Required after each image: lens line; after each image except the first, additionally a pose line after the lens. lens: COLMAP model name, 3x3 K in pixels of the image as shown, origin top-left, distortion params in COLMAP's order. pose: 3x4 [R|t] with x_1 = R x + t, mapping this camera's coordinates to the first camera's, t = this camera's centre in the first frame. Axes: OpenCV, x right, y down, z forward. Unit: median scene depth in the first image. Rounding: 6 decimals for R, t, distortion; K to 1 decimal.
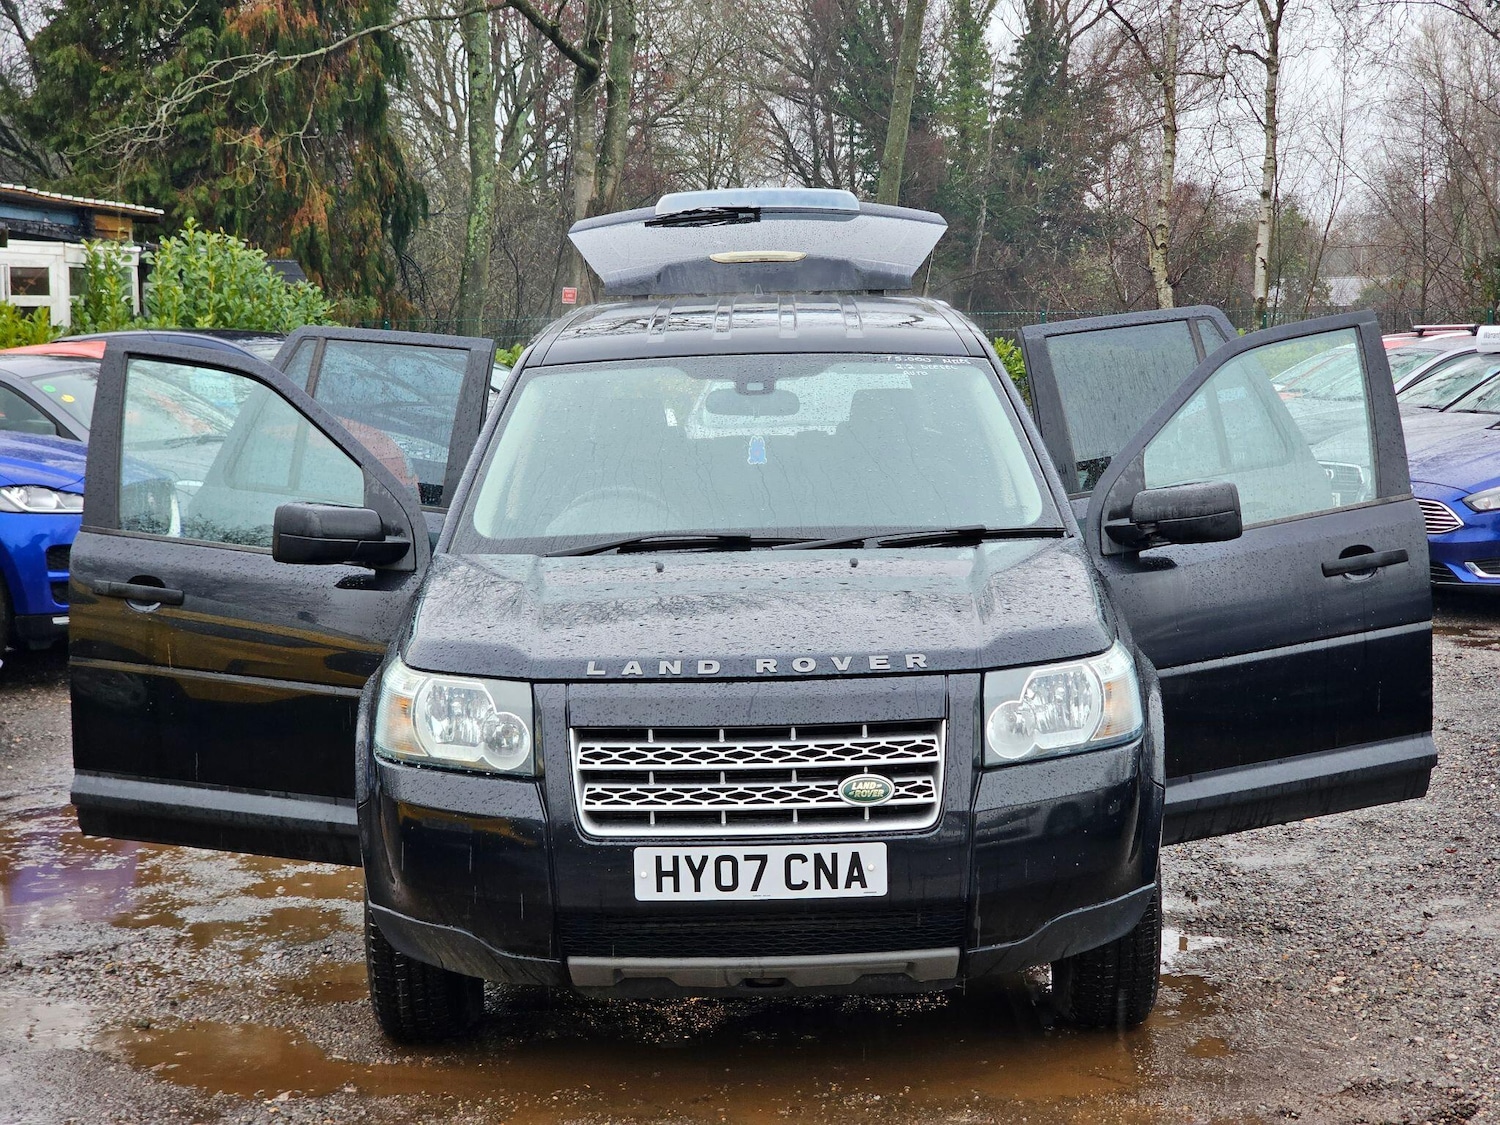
lens RADIAL K [[2740.6, 0, 794.0], [0, 2740.6, 561.5], [0, 0, 1]] dist [-0.102464, 1.079919]
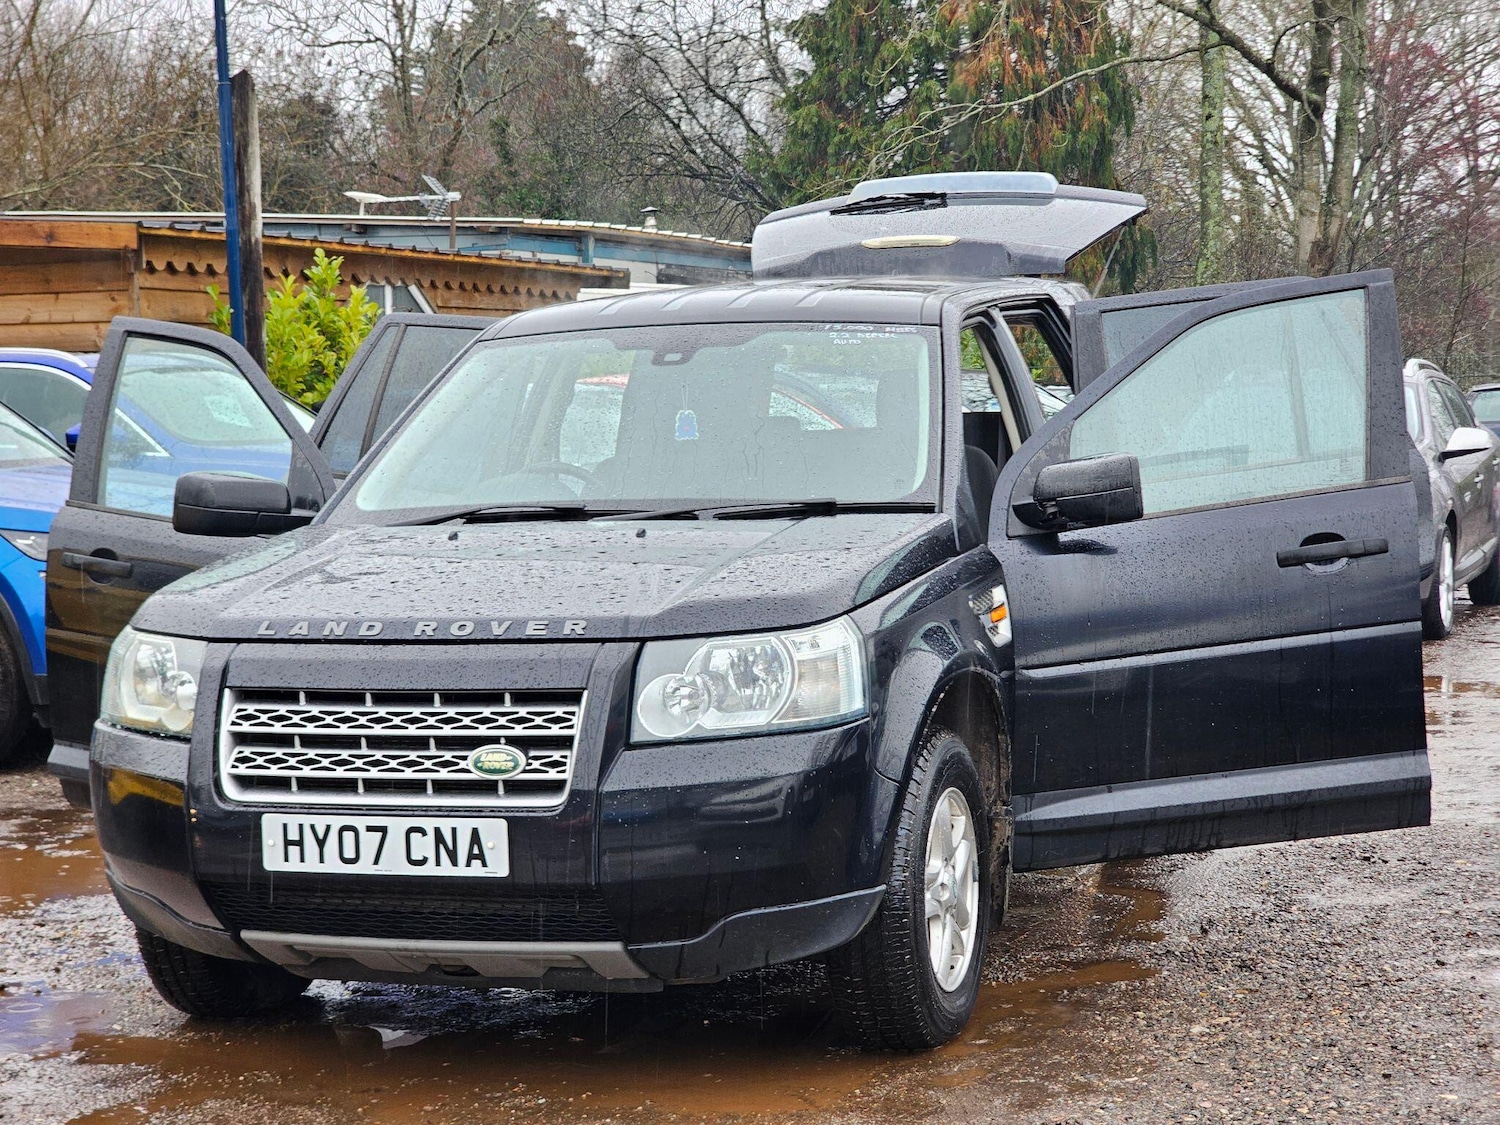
lens RADIAL K [[2757.1, 0, 790.3], [0, 2757.1, 564.1], [0, 0, 1]] dist [-0.005724, 0.386314]
pose [[0.950263, 0.014080, -0.311129, 0.401409], [-0.020996, 0.999601, -0.018893, 0.030978], [0.310739, 0.024486, 0.950180, 0.136557]]
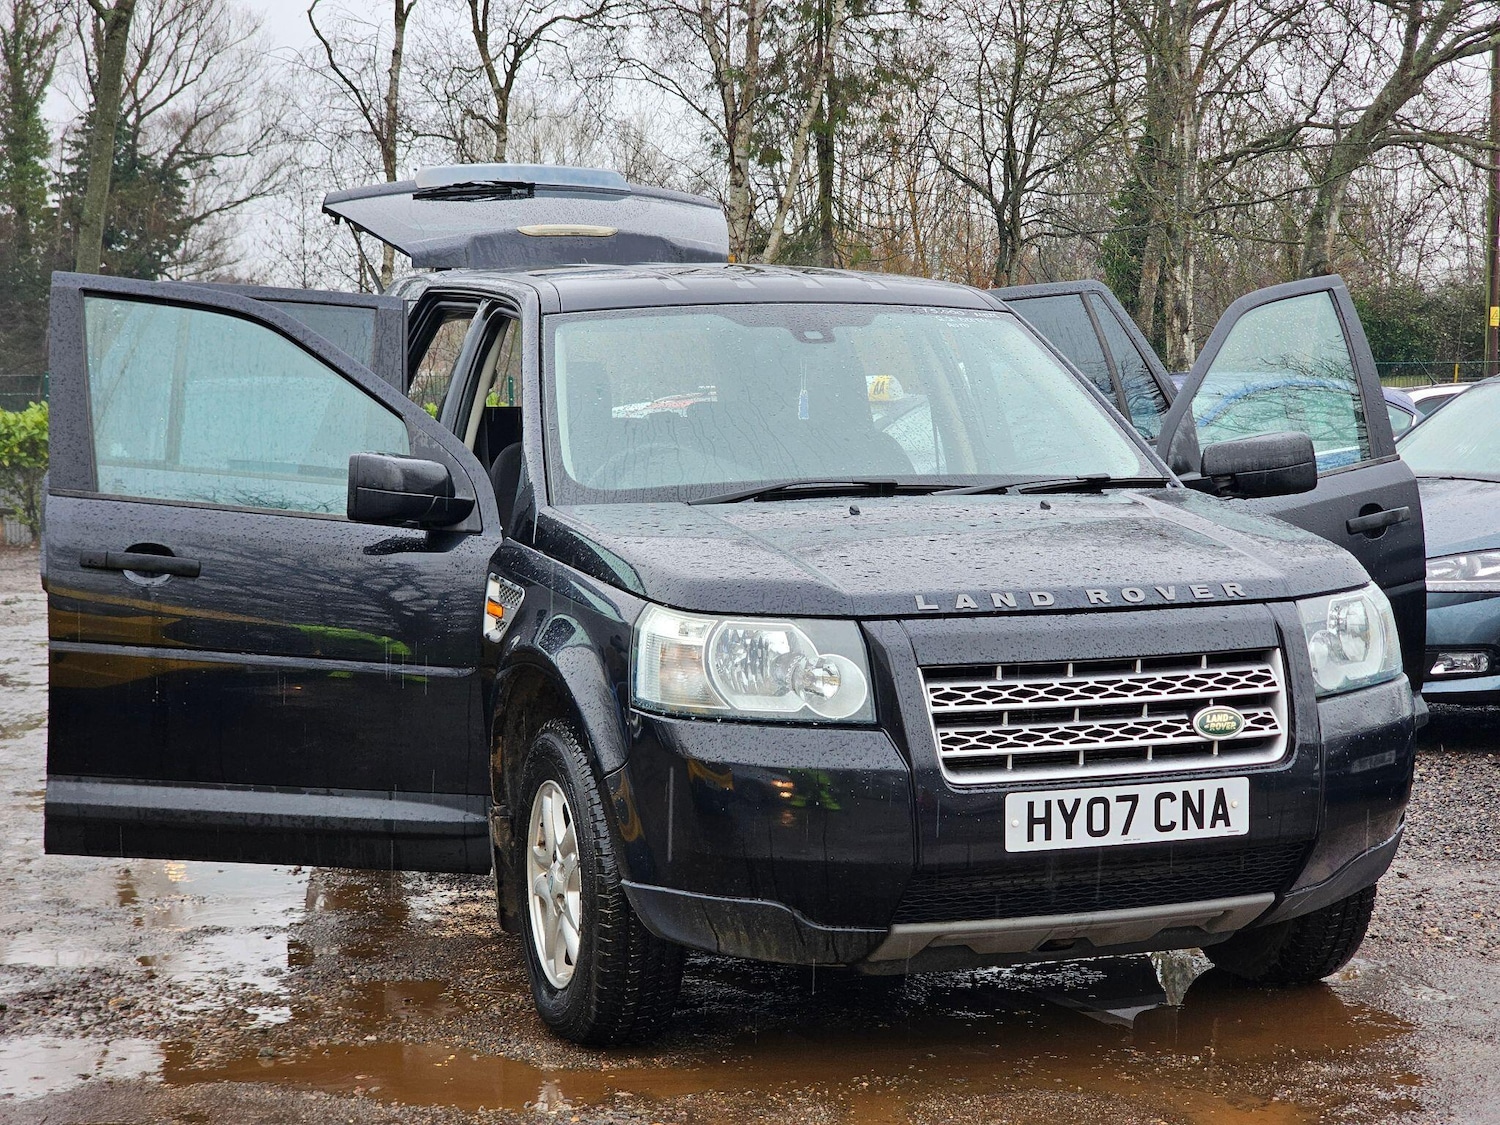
lens RADIAL K [[2740.6, 0, 794.0], [0, 2740.6, 561.5], [0, 0, 1]] dist [-0.102464, 1.079919]
pose [[0.941053, -0.012980, 0.338009, -0.419030], [0.024130, 0.999294, -0.028805, 0.050133], [-0.337397, 0.035263, 0.940702, 0.156758]]
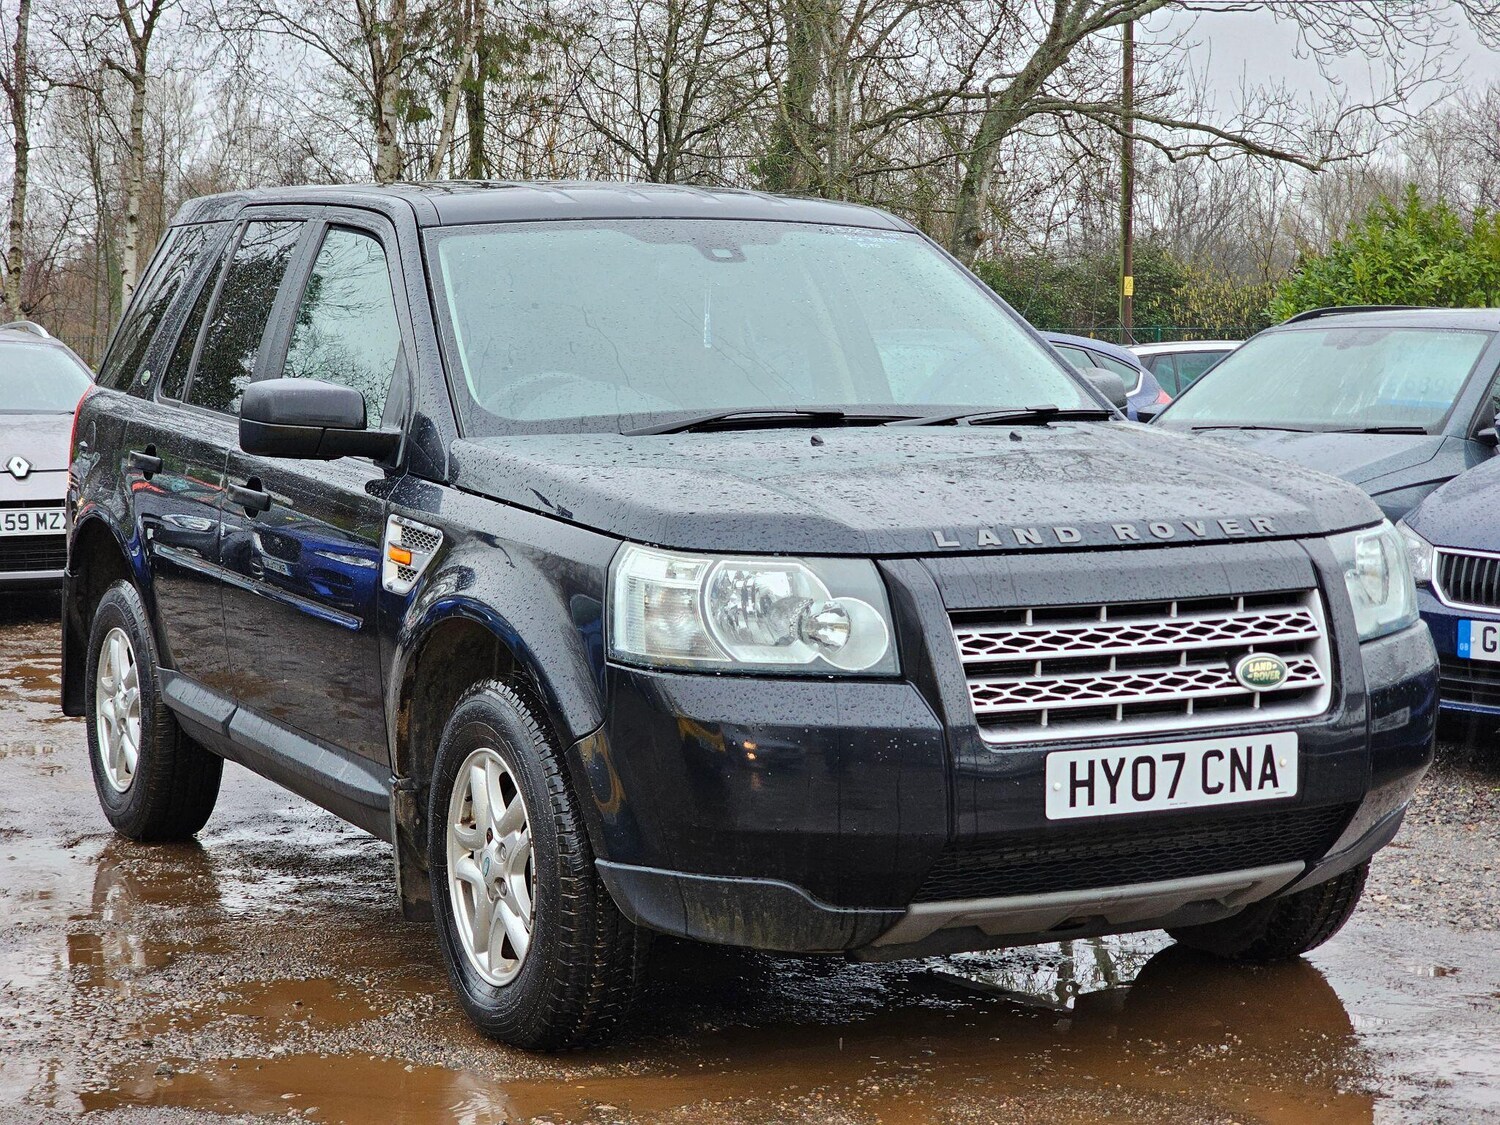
lens RADIAL K [[2774.2, 0, 752.0], [0, 2774.2, 465.1], [0, 0, 1]] dist [0.017622, 0.135836]
pose [[0.893712, -0.006065, 0.448599, -0.488197], [0.031757, 0.998256, -0.049772, 0.055792], [-0.447515, 0.058728, 0.892346, 0.292068]]
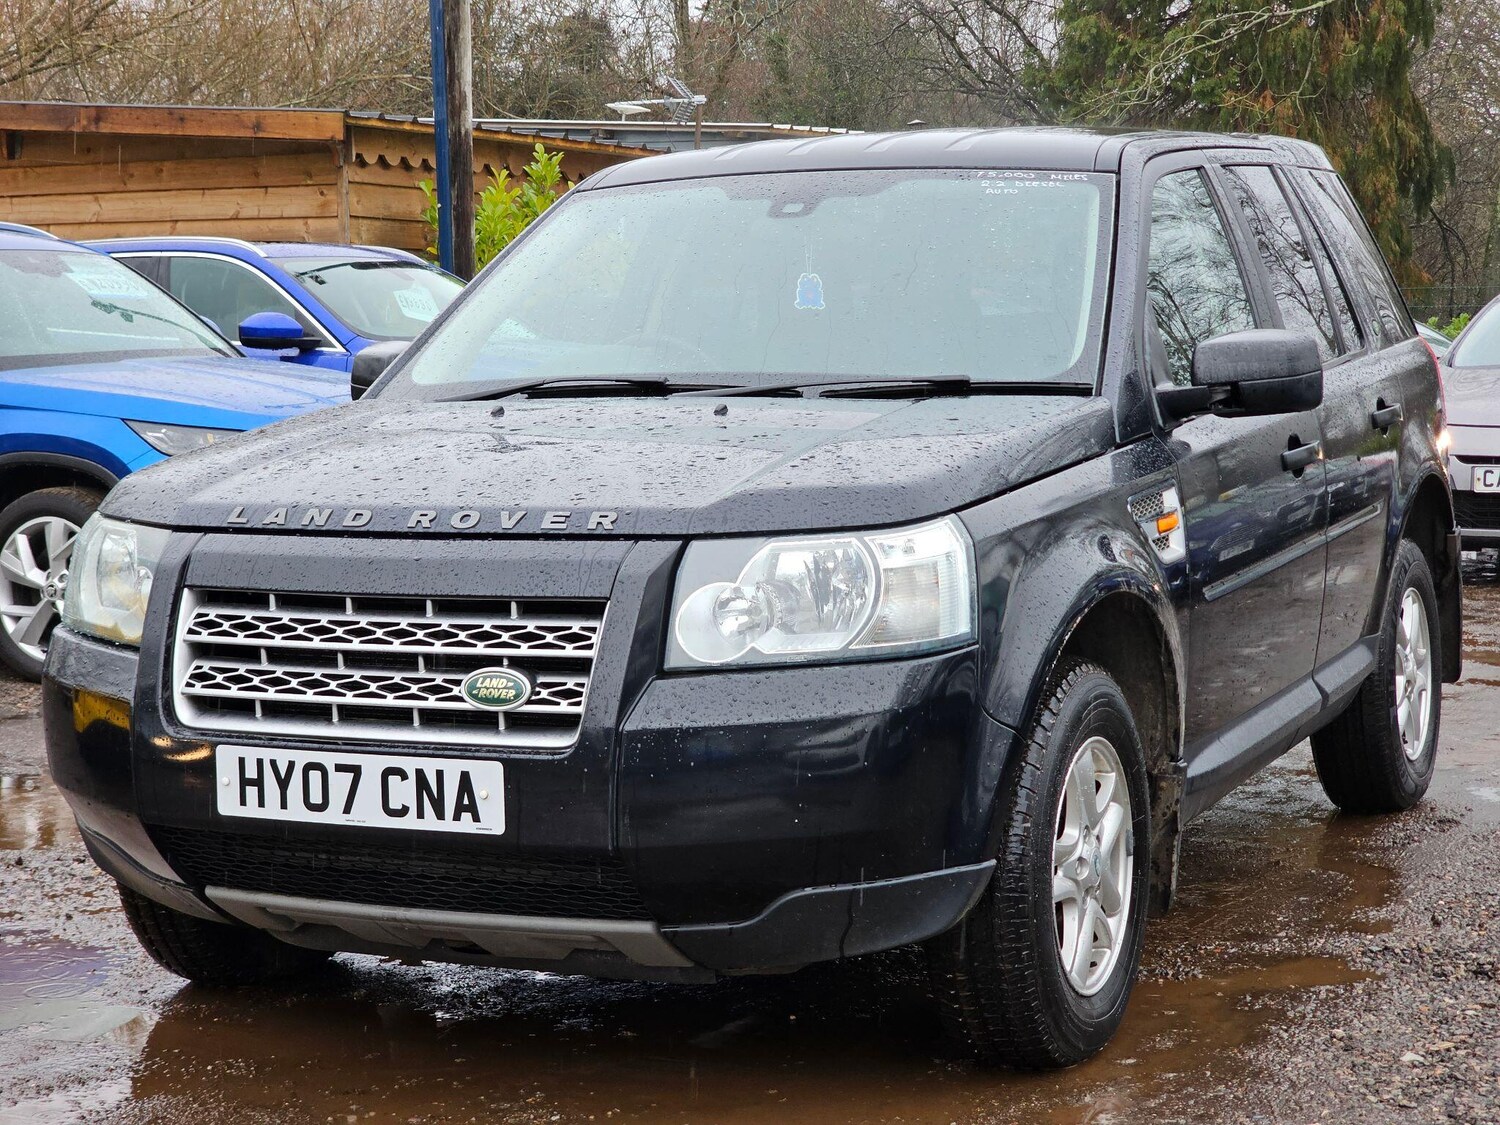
lens RADIAL K [[2774.2, 0, 752.0], [0, 2774.2, 465.1], [0, 0, 1]] dist [0.017622, 0.135836]
pose [[0.906947, 0.028222, -0.420299, 0.390058], [-0.042948, 0.998749, -0.025613, 0.038627], [0.419051, 0.041281, 0.907024, 0.342554]]
